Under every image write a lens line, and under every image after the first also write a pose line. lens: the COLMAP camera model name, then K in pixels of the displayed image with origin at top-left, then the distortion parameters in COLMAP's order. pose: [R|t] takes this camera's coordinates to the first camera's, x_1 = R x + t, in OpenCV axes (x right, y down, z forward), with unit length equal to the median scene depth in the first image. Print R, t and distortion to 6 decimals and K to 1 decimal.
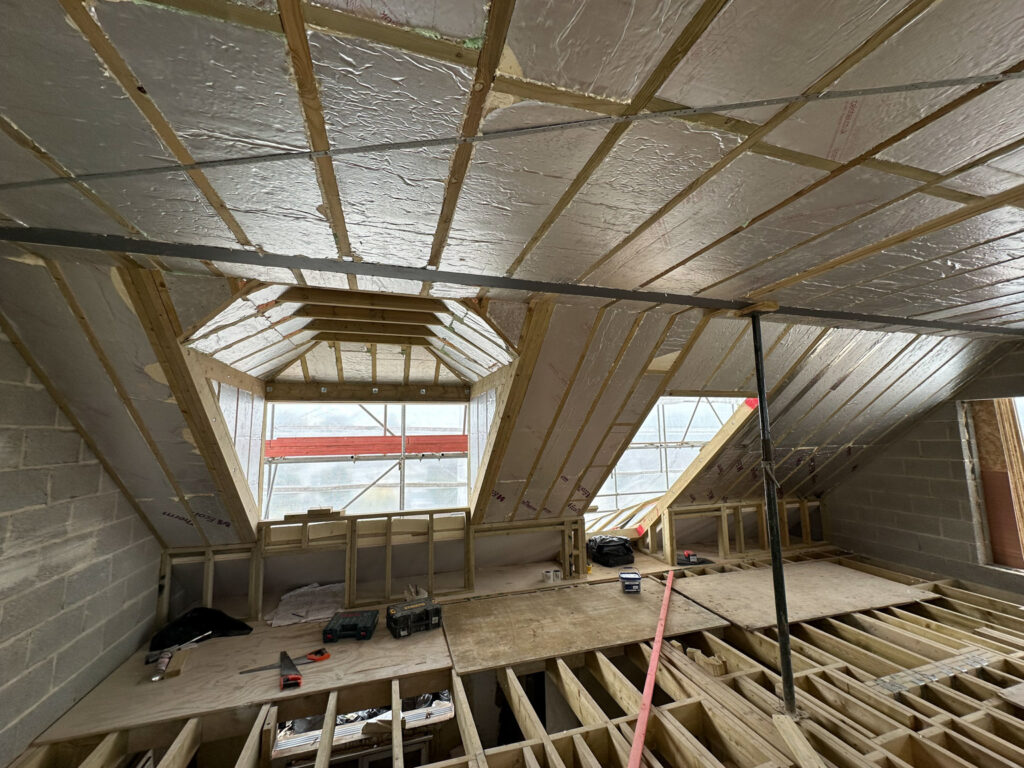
lens RADIAL K [[406.5, 0, 510.7], [0, 406.5, 383.3], [0, 0, 1]] dist [-0.004019, 0.000510]
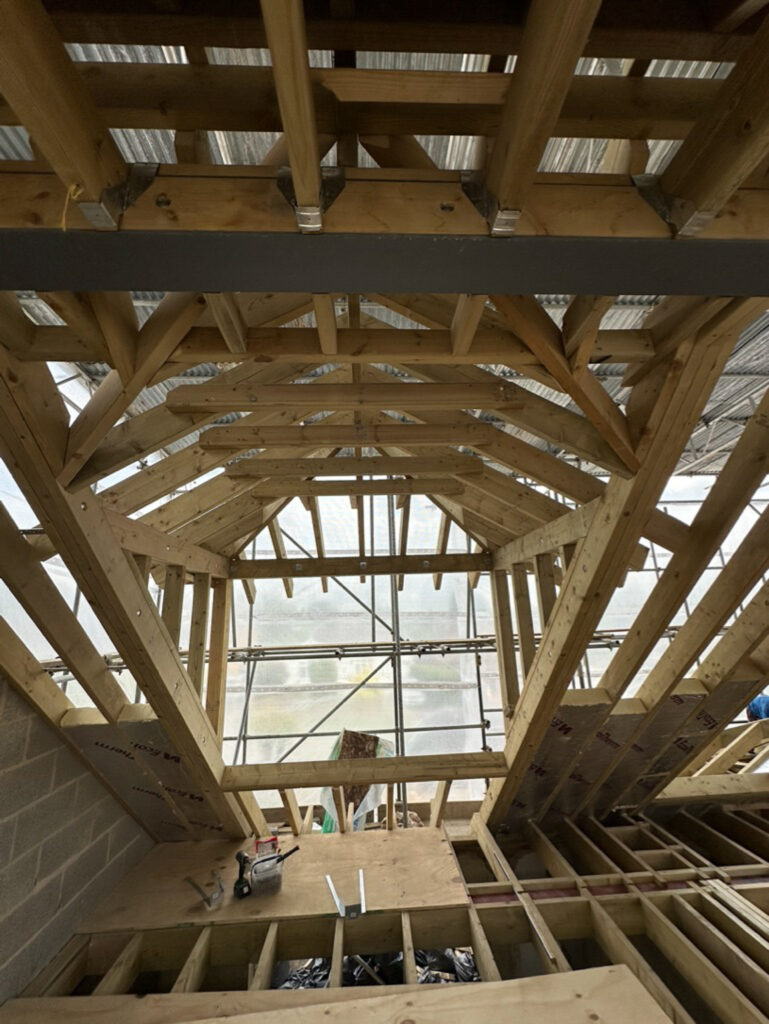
lens RADIAL K [[411.1, 0, 386.4], [0, 411.1, 512.2], [0, 0, 1]] dist [-0.000876, 0.000011]
pose [[0.968169, -0.080426, -0.237024, -0.106021], [0.050813, 0.990406, -0.128506, 0.021253], [0.245085, 0.112372, 0.962967, 0.277194]]
